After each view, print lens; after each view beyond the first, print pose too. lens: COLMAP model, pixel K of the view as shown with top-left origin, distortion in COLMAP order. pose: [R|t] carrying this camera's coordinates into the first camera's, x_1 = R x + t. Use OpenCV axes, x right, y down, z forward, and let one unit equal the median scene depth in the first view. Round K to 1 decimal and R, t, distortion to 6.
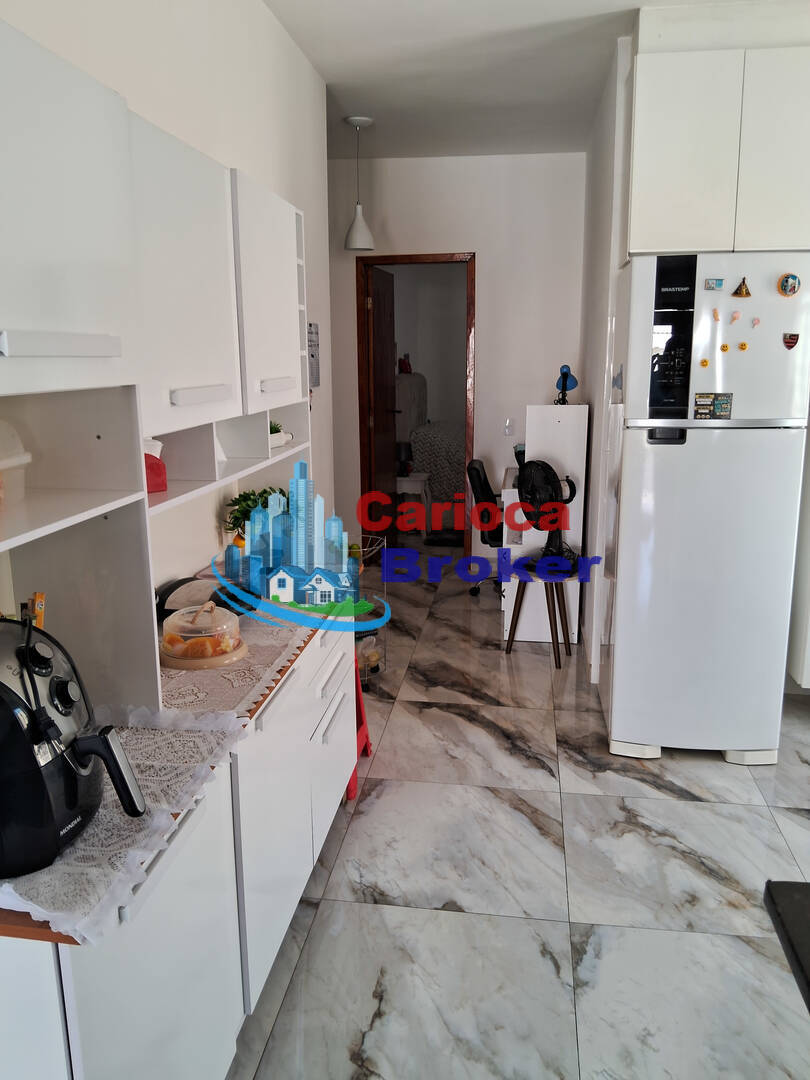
lens RADIAL K [[849.5, 0, 404.1], [0, 849.5, 540.1], [0, 0, 1]] dist [0.043849, -0.125566]
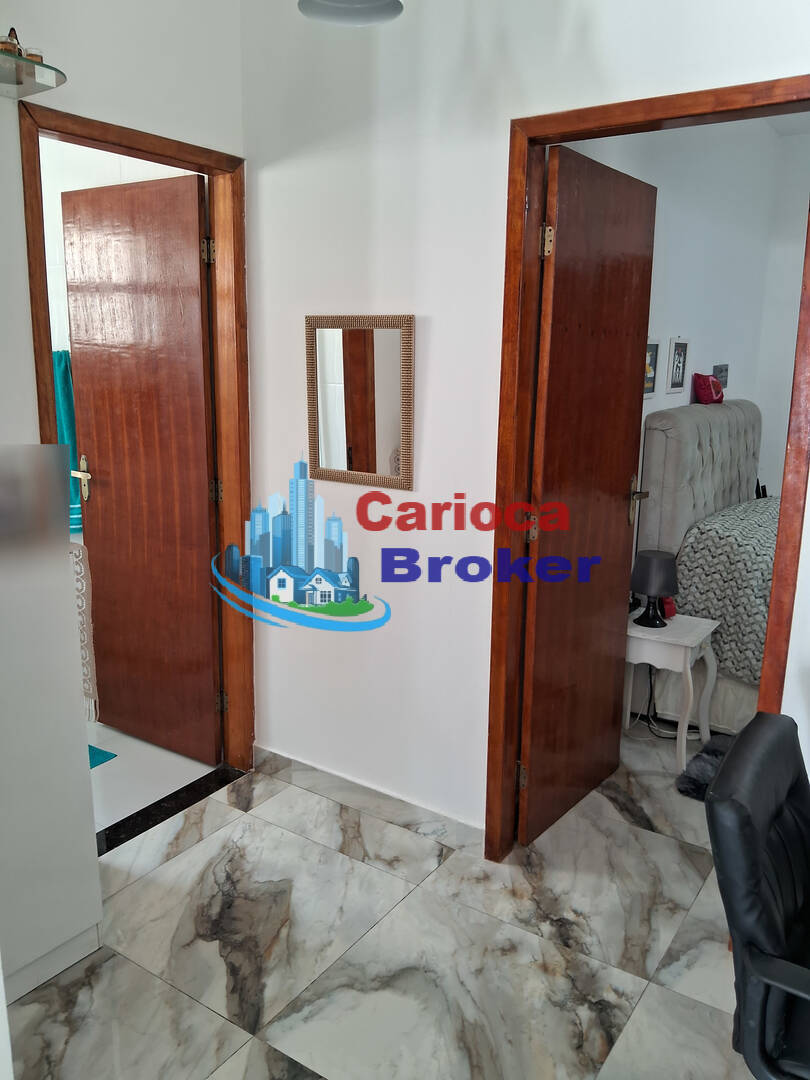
lens RADIAL K [[849.5, 0, 407.1], [0, 849.5, 537.5], [0, 0, 1]] dist [0.043849, -0.125566]
pose [[0.899876, 0.089516, -0.426861, 0.071325], [-0.097886, 0.995195, 0.002344, -0.107965], [0.425020, 0.039674, 0.904314, 0.504304]]
